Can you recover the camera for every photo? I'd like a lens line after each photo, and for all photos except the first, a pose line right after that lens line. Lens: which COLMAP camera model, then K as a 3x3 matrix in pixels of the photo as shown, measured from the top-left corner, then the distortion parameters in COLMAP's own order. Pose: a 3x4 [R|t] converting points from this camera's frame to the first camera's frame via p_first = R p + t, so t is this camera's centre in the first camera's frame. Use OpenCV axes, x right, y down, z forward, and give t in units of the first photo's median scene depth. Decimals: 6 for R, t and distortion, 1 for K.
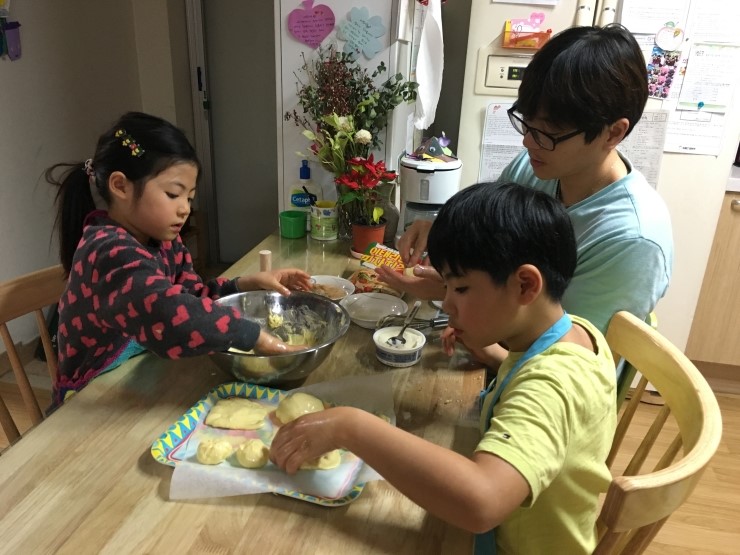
lens RADIAL K [[662.6, 0, 370.0], [0, 662.6, 277.5], [0, 0, 1]] dist [0.080701, 0.000637]
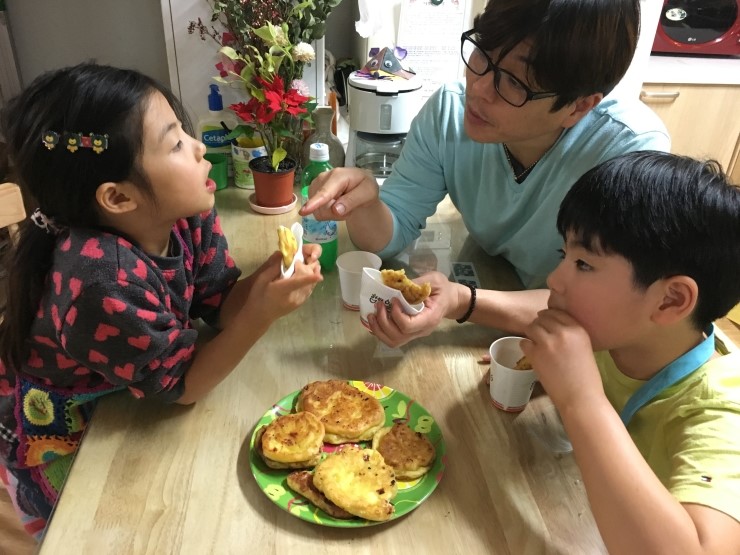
lens RADIAL K [[662.6, 0, 370.0], [0, 662.6, 277.5], [0, 0, 1]] dist [0.080701, 0.000637]
pose [[0.957768, -0.142107, 0.249973, -0.162861], [0.100600, 0.980003, 0.171677, -0.079836], [-0.269371, -0.139280, 0.952912, 0.200758]]
